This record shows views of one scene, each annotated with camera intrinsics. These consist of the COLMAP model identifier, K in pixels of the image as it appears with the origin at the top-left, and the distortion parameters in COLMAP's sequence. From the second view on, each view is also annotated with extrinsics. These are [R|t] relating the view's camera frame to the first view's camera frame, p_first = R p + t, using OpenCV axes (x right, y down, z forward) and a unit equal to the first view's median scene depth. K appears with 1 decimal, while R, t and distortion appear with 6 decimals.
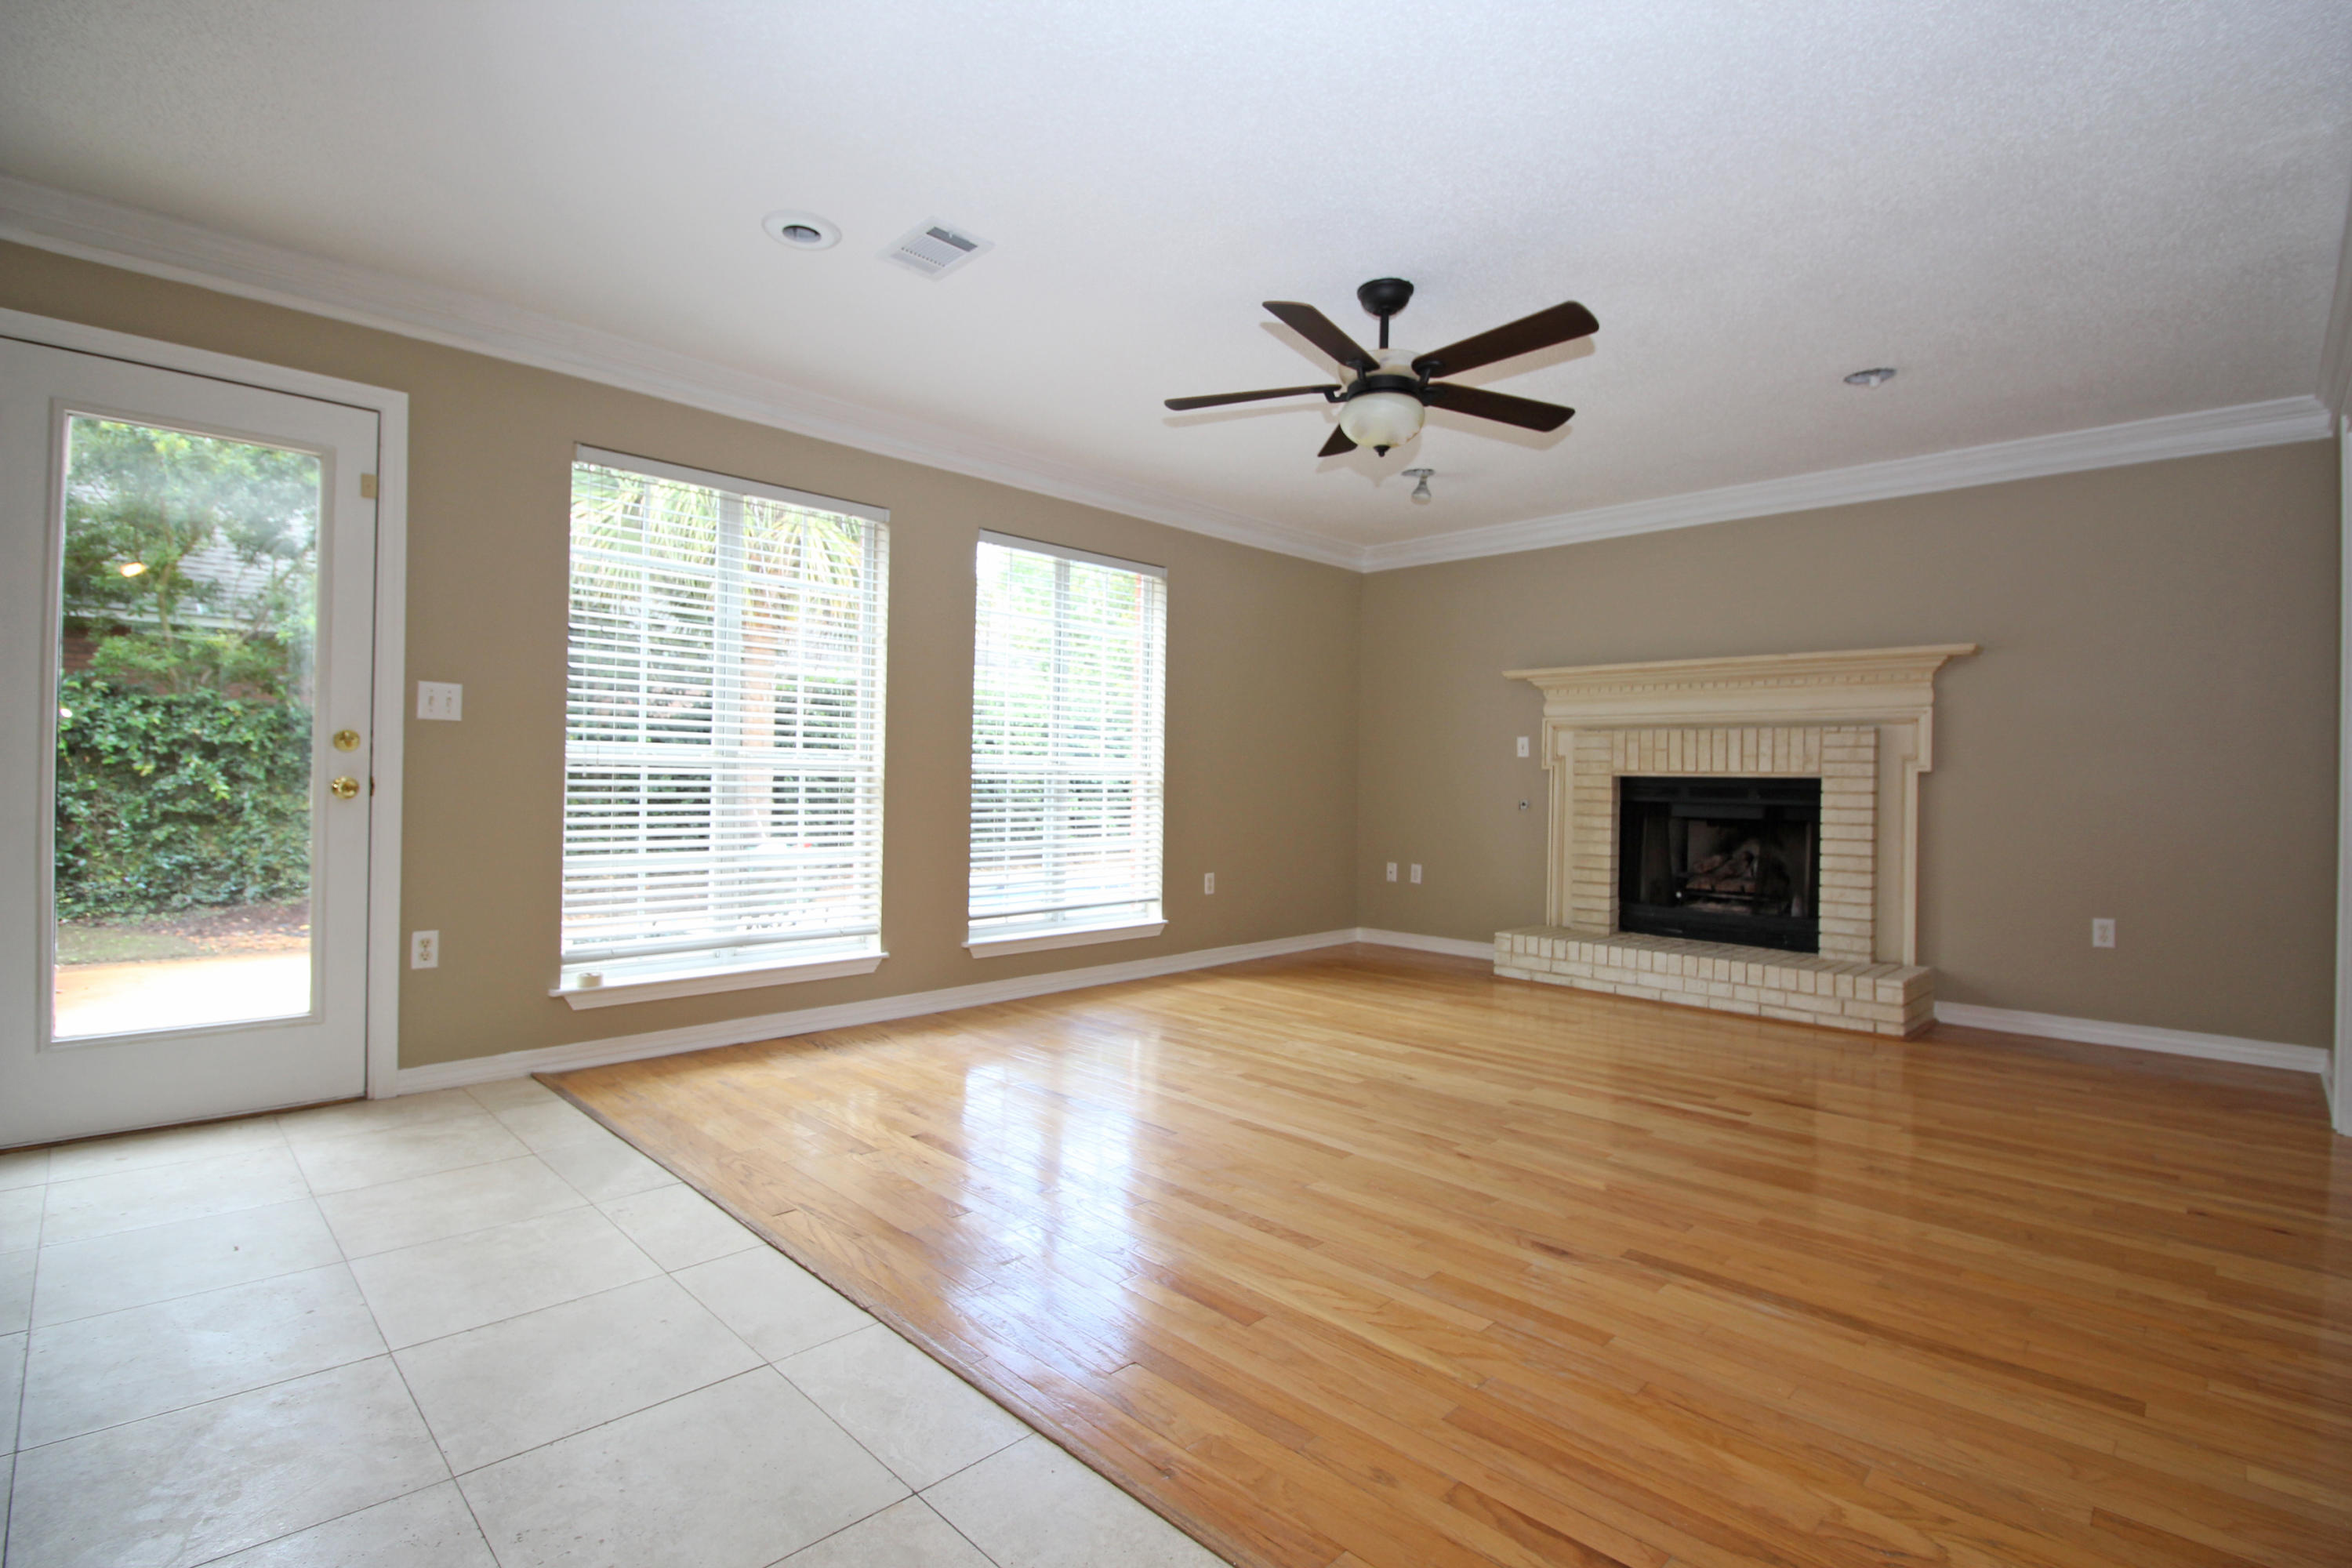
lens RADIAL K [[1090.6, 0, 1160.3], [0, 1090.6, 779.5], [0, 0, 1]] dist [-0.017827, -0.002686]
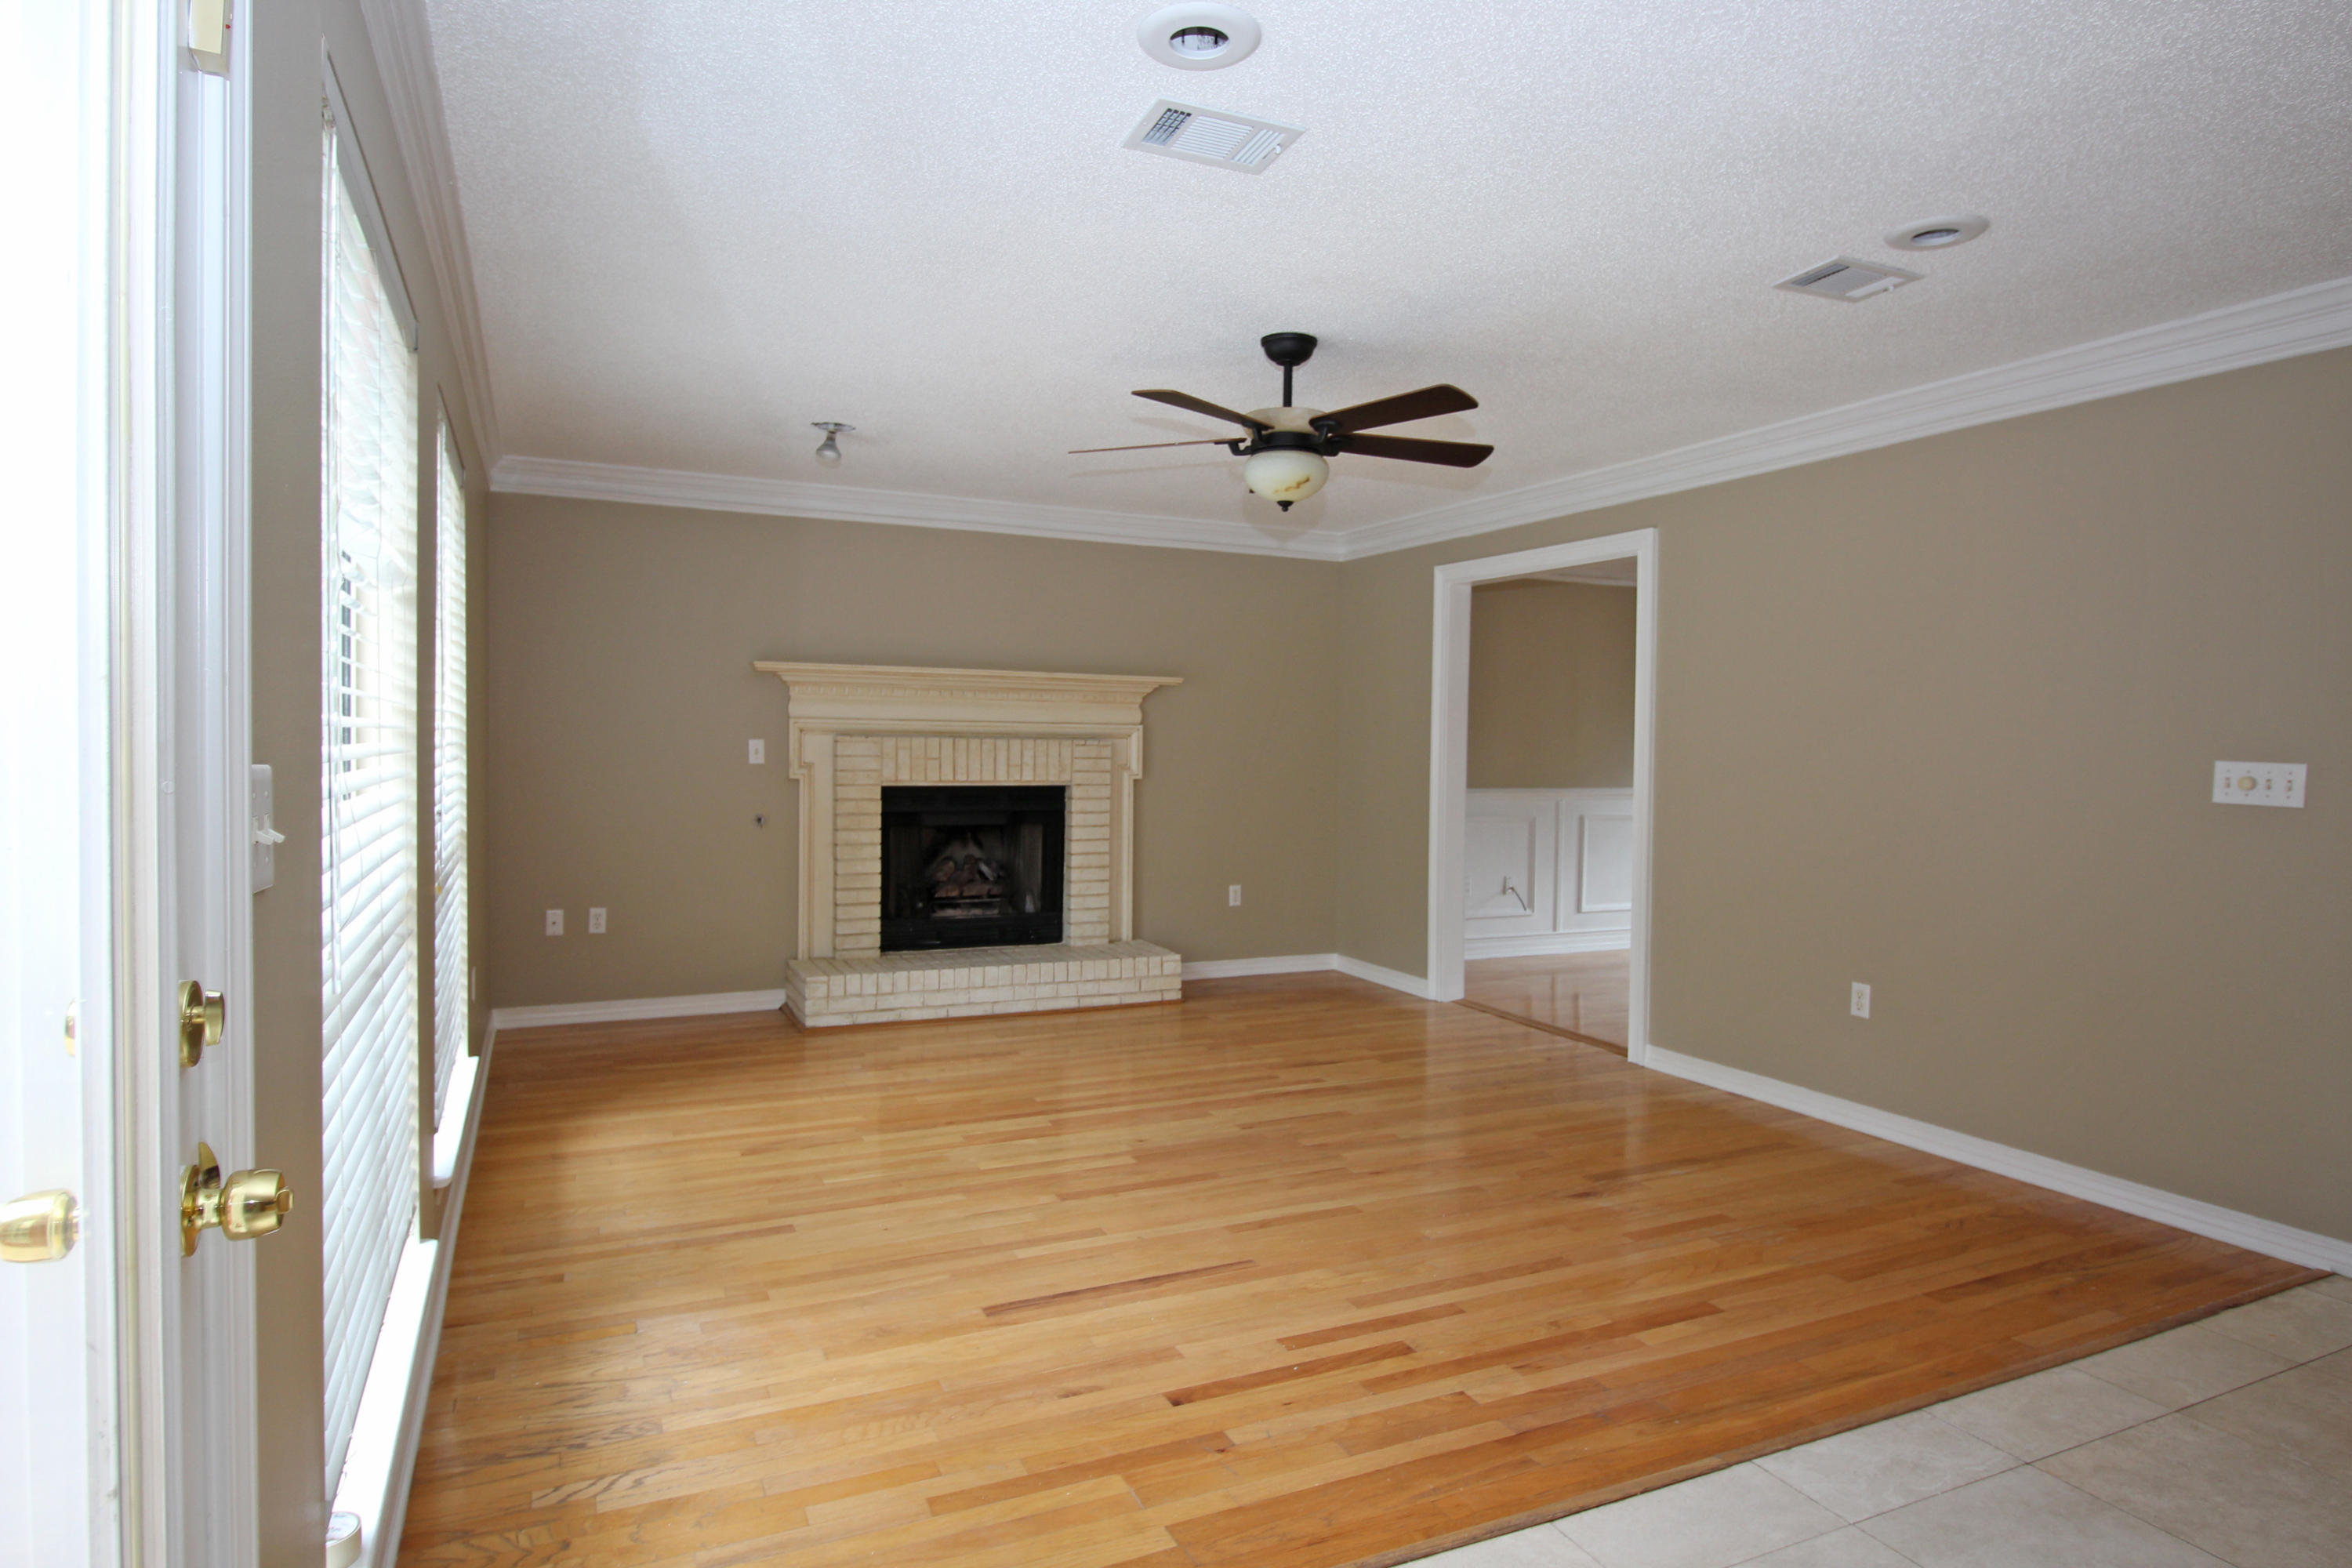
lens RADIAL K [[1305.2, 0, 1180.0], [0, 1305.2, 789.5], [0, 0, 1]] dist [0.001450, -0.006643]
pose [[0.338835, -0.047850, 0.939628, -0.613079], [-0.007974, 0.998524, 0.053725, -0.070563], [-0.940812, -0.025697, 0.337954, 0.442025]]
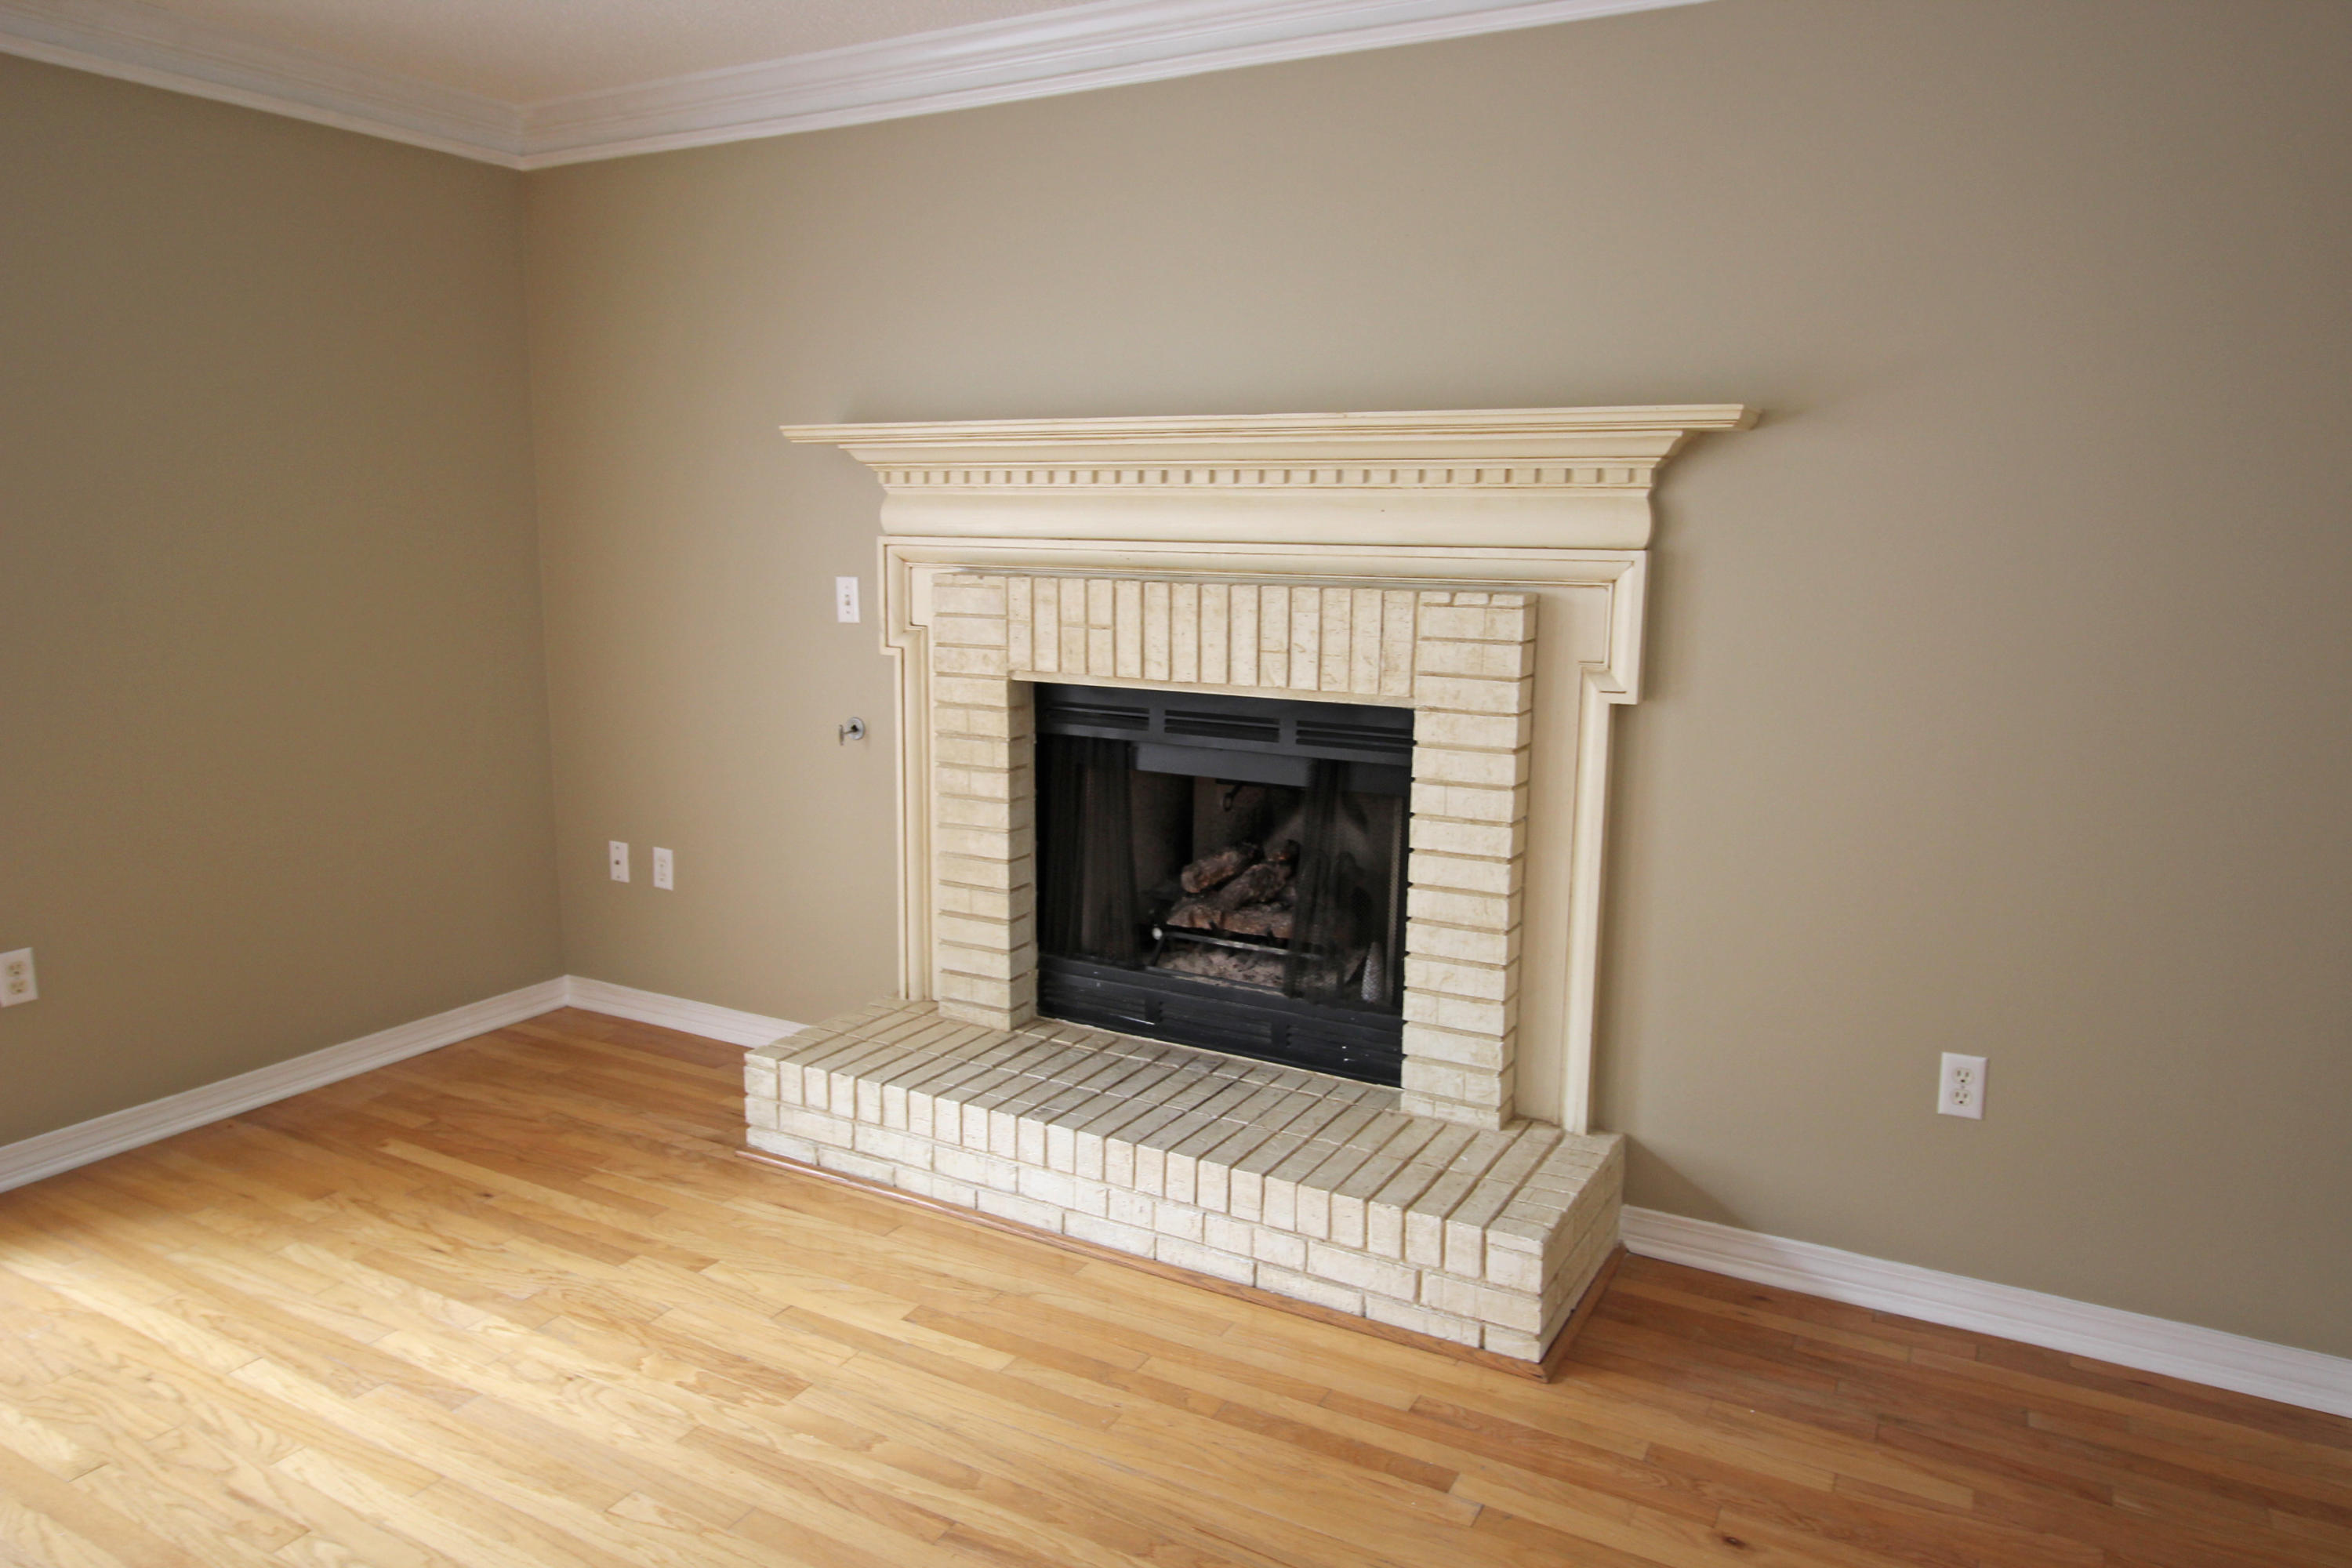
lens RADIAL K [[1549.2, 0, 1165.5], [0, 1549.2, 782.1], [0, 0, 1]] dist [0.010875, 0.000603]
pose [[0.959278, -0.050670, 0.277882, 0.343818], [0.003425, 0.985793, 0.167930, -0.076822], [-0.282443, -0.160140, 0.945823, 0.442931]]
